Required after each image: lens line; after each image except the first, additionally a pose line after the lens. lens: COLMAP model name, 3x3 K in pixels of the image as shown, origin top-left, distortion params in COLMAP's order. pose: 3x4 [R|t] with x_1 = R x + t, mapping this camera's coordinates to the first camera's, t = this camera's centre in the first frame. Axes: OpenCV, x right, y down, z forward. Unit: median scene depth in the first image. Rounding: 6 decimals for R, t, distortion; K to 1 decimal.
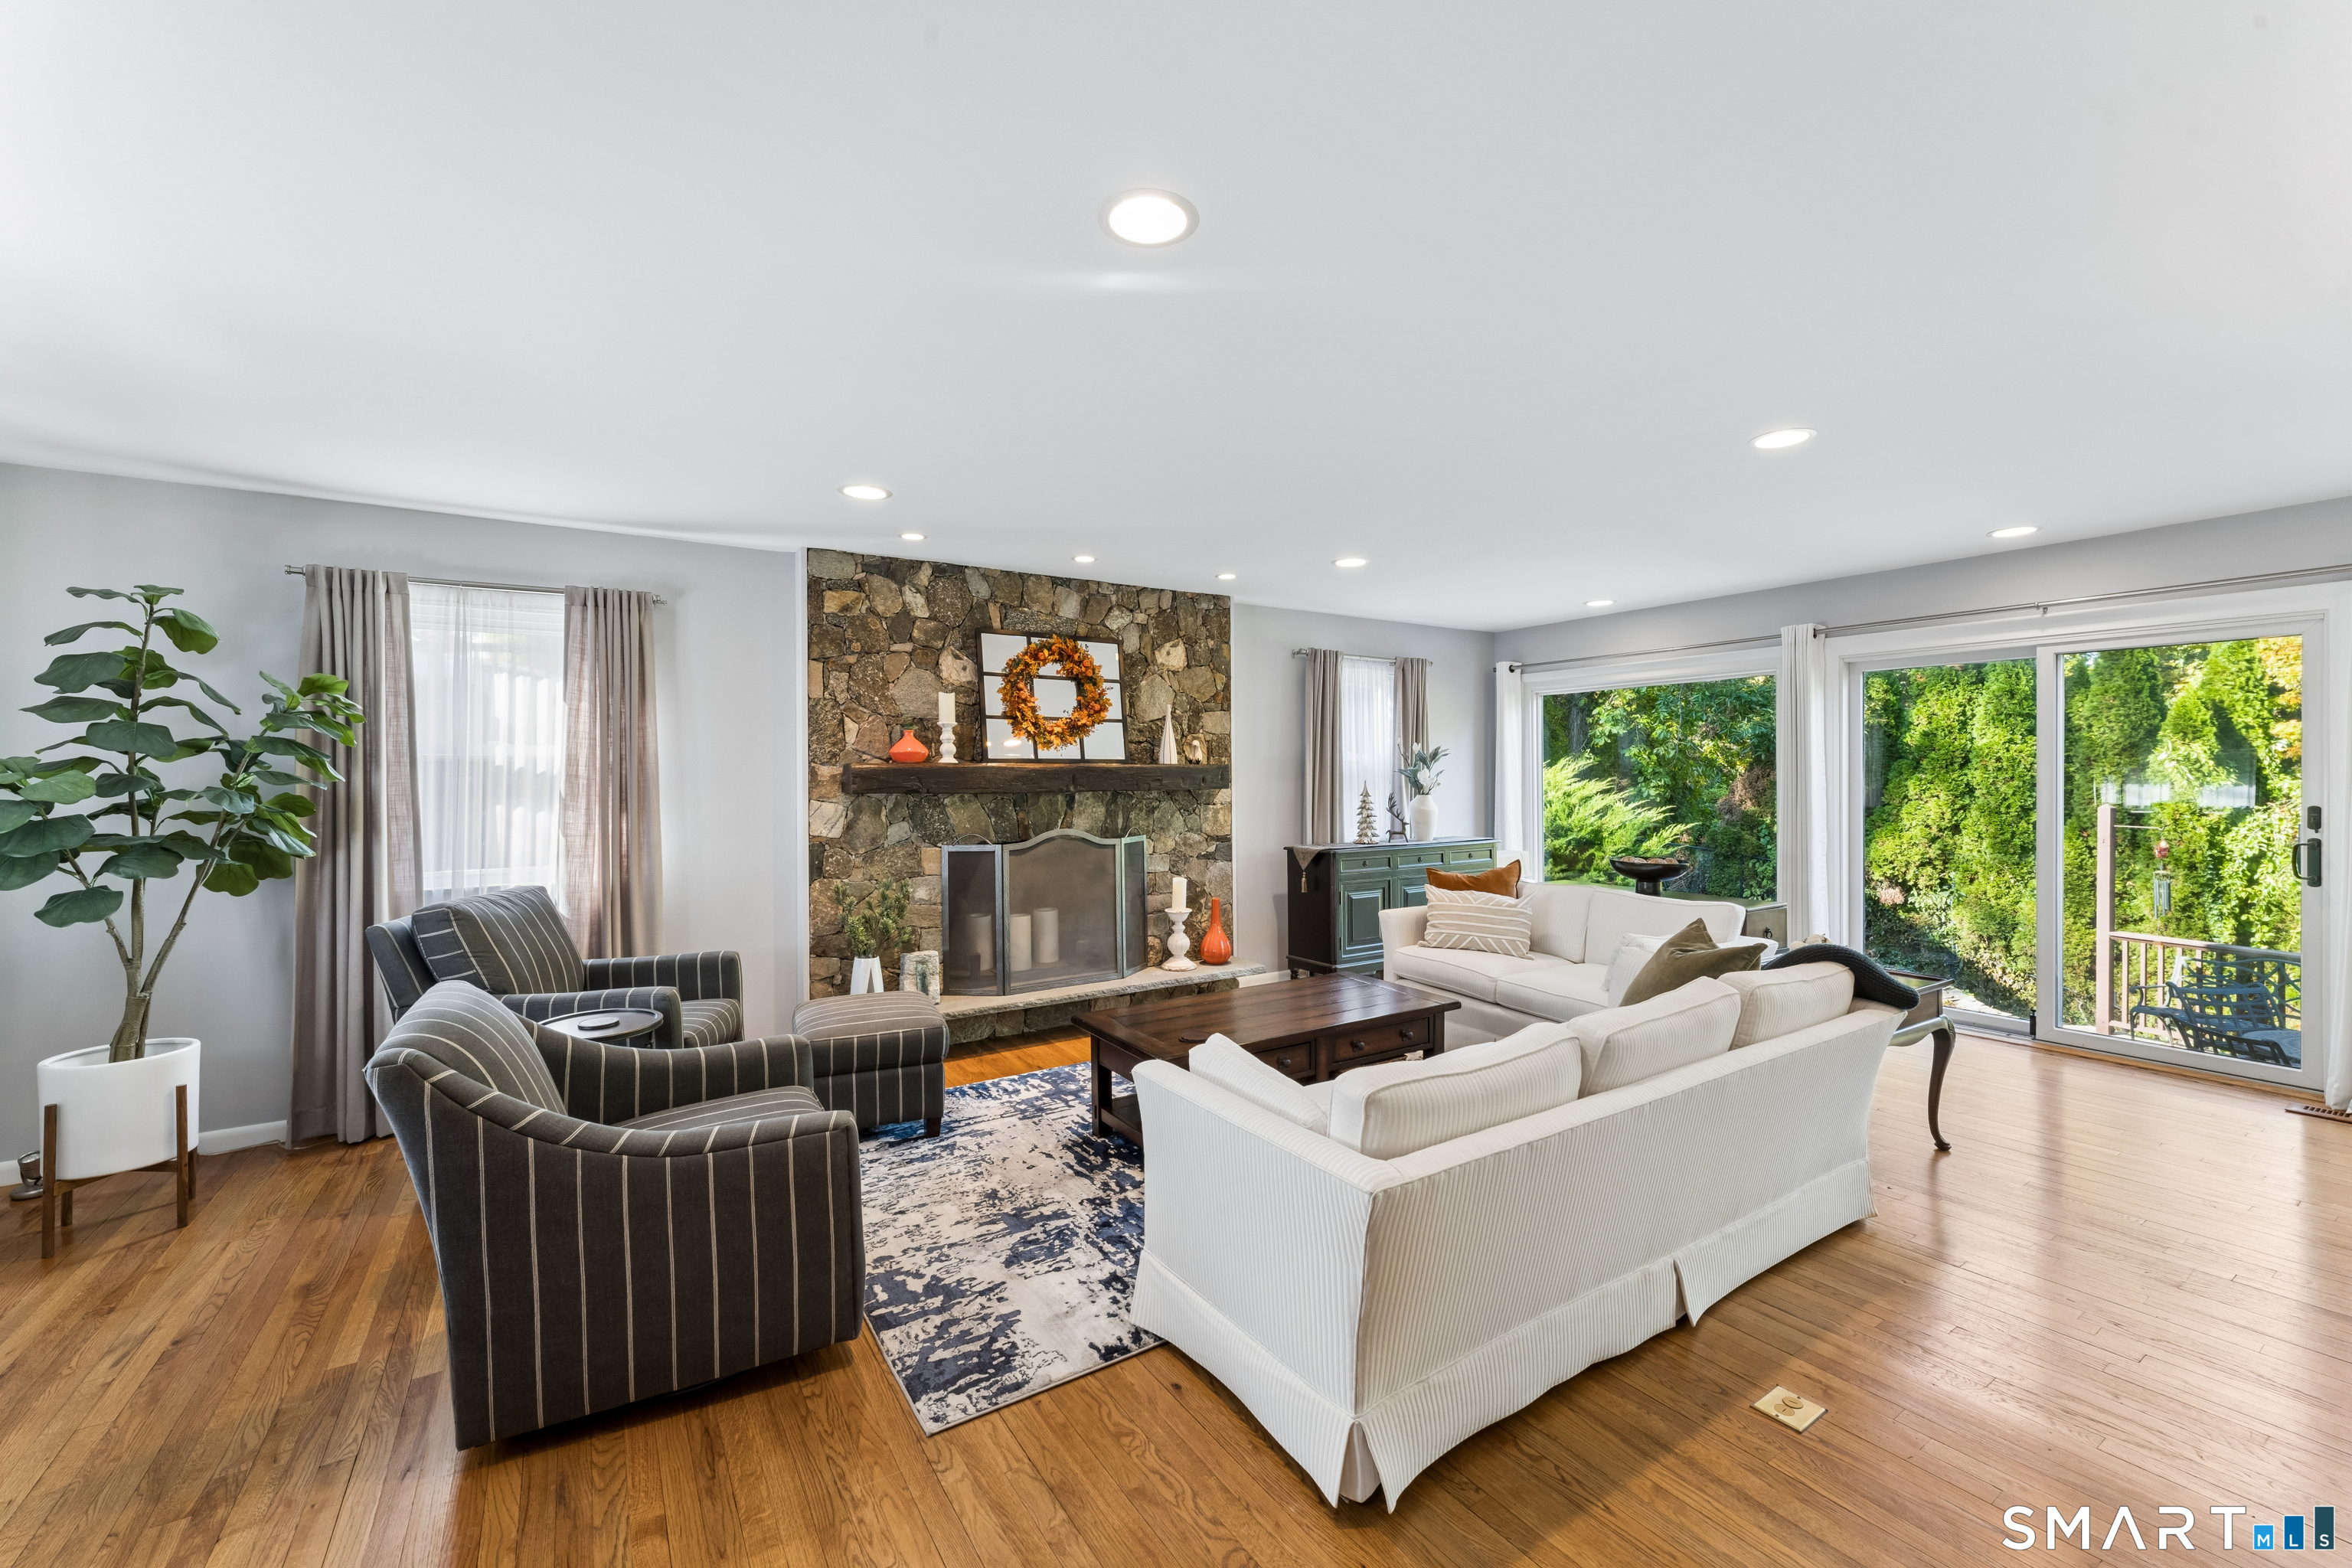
lens RADIAL K [[942.1, 0, 1178.6], [0, 942.1, 778.2], [0, 0, 1]] dist [-0.000435, -0.000116]
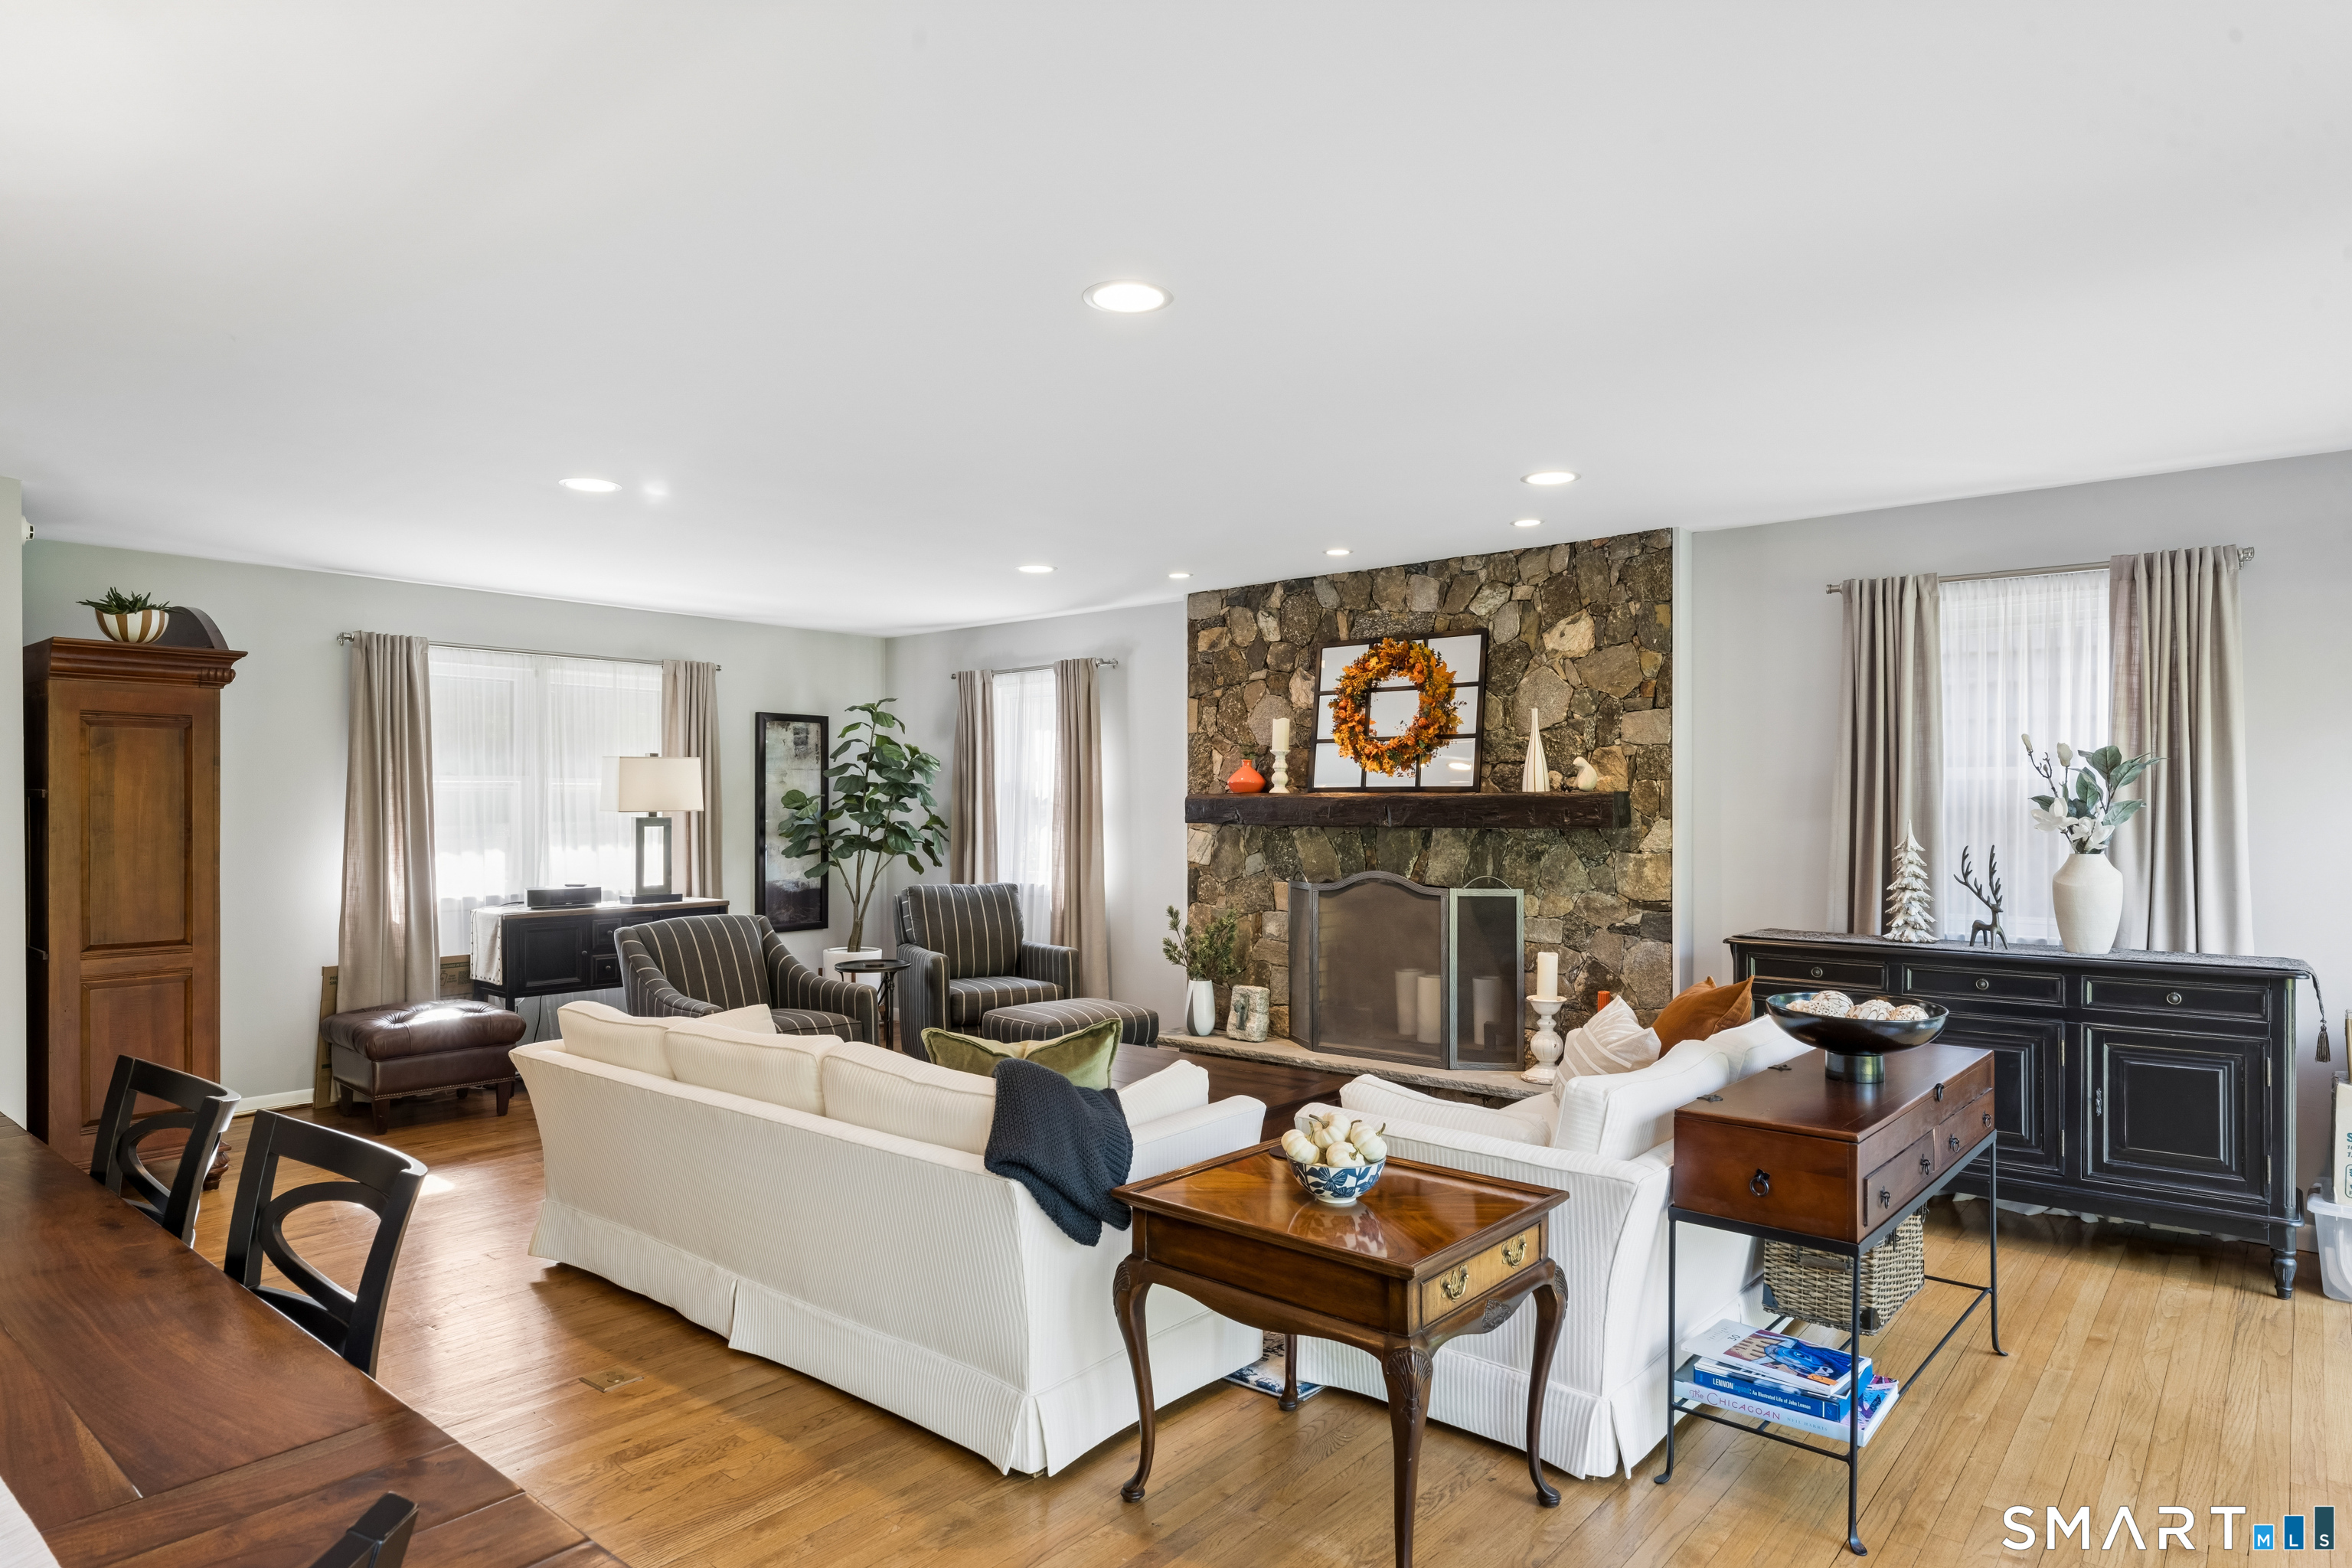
lens RADIAL K [[1351.8, 0, 1180.8], [0, 1351.8, 811.2], [0, 0, 1]] dist [-0.002220, -0.000655]
pose [[0.295771, 0.010090, -0.955206, 0.993118], [-0.004268, 0.999948, 0.009241, -0.009622], [0.955249, 0.001344, 0.295798, 0.490112]]
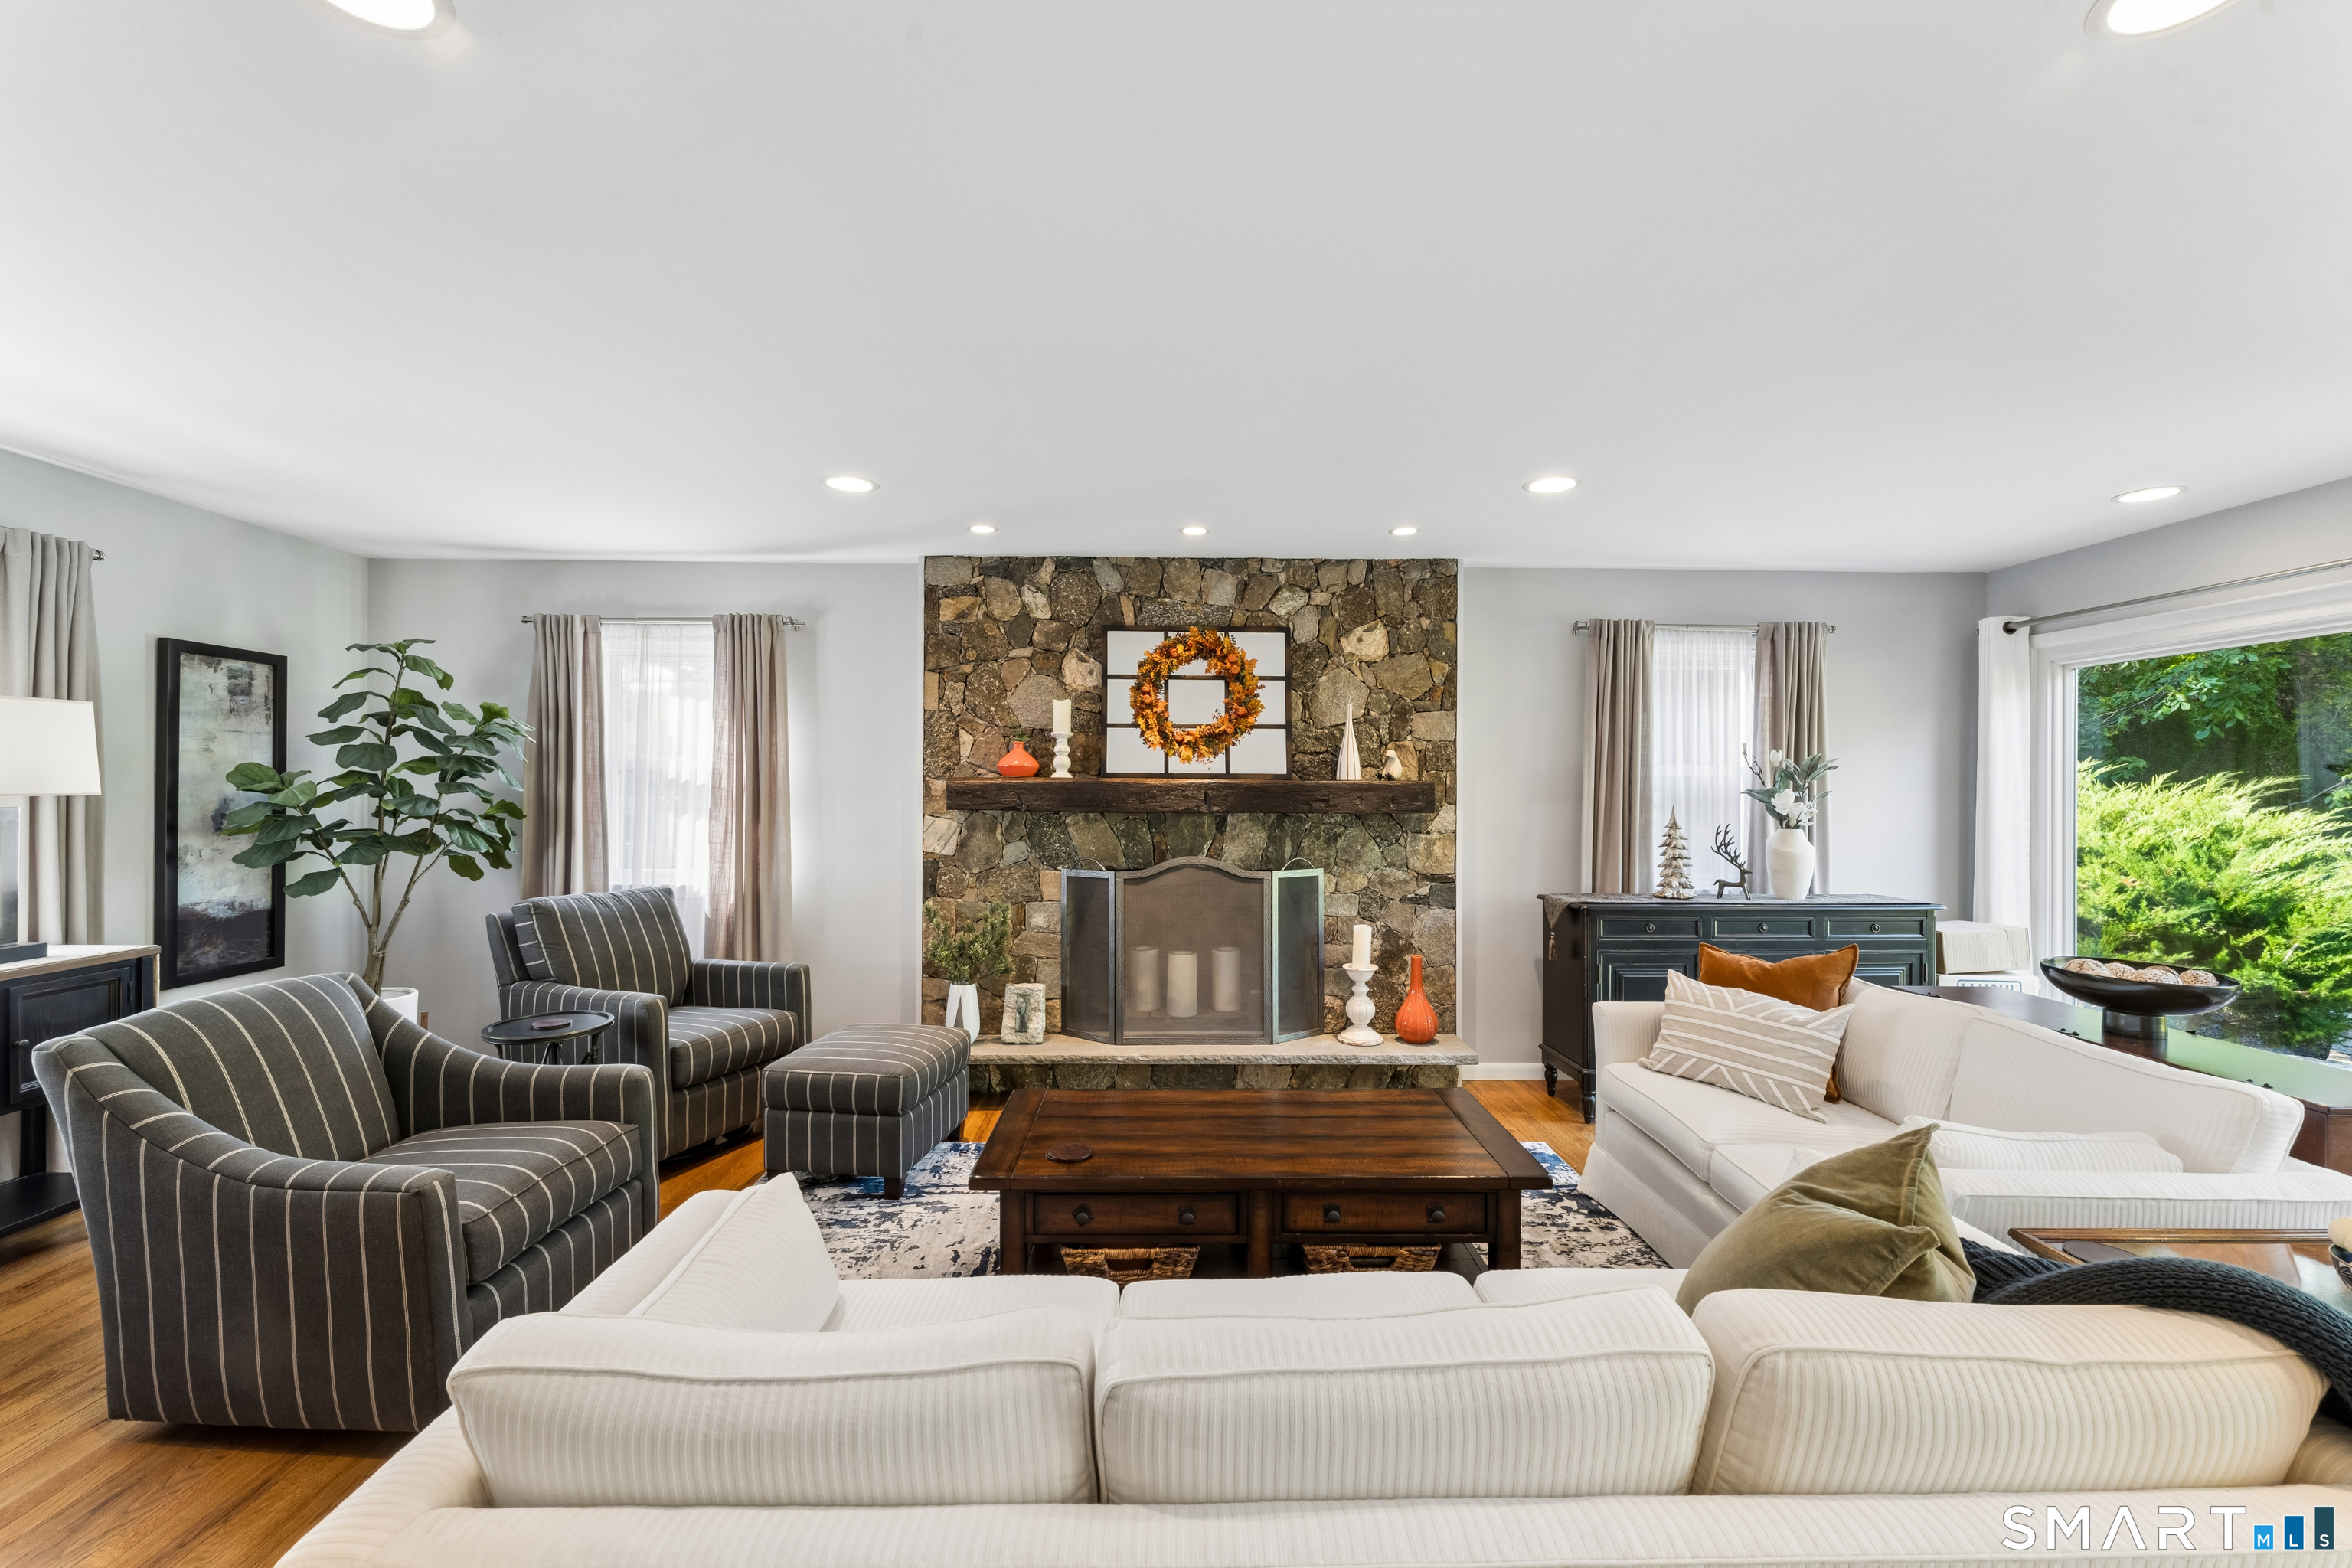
lens RADIAL K [[949.8, 0, 1172.1], [0, 949.8, 793.1], [0, 0, 1]] dist [-0.002544, -0.000306]
pose [[0.851420, 0.011205, -0.524366, 0.312377], [-0.011934, 0.999927, 0.001989, -0.004393], [0.524349, 0.004564, 0.851491, 0.274507]]
